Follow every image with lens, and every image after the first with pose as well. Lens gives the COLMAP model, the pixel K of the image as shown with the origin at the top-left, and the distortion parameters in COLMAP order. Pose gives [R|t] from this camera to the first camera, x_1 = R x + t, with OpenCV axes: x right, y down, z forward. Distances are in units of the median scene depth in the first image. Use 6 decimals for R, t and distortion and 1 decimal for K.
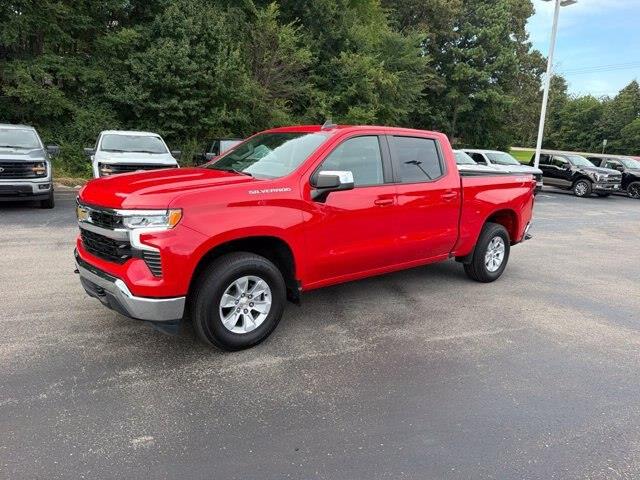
lens RADIAL K [[450.9, 0, 321.9], [0, 450.9, 242.6], [0, 0, 1]] dist [0.006614, -0.011258]
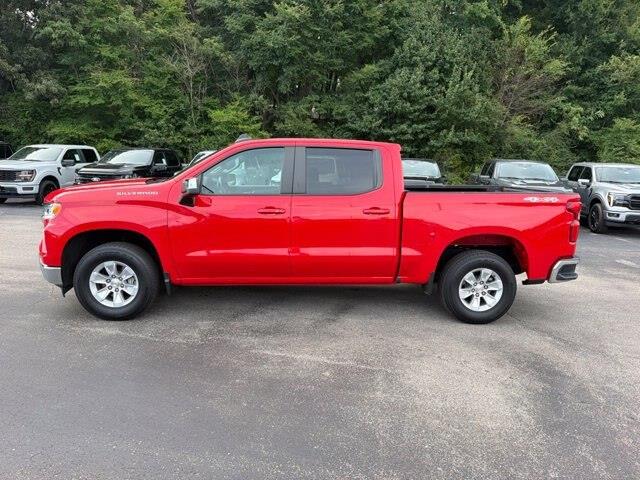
lens RADIAL K [[450.9, 0, 321.9], [0, 450.9, 242.6], [0, 0, 1]] dist [0.006614, -0.011258]
pose [[0.837100, 0.073785, -0.542051, 0.103078], [-0.100248, 0.994773, -0.019405, -0.001266], [0.537786, 0.070584, 0.840121, 0.025348]]
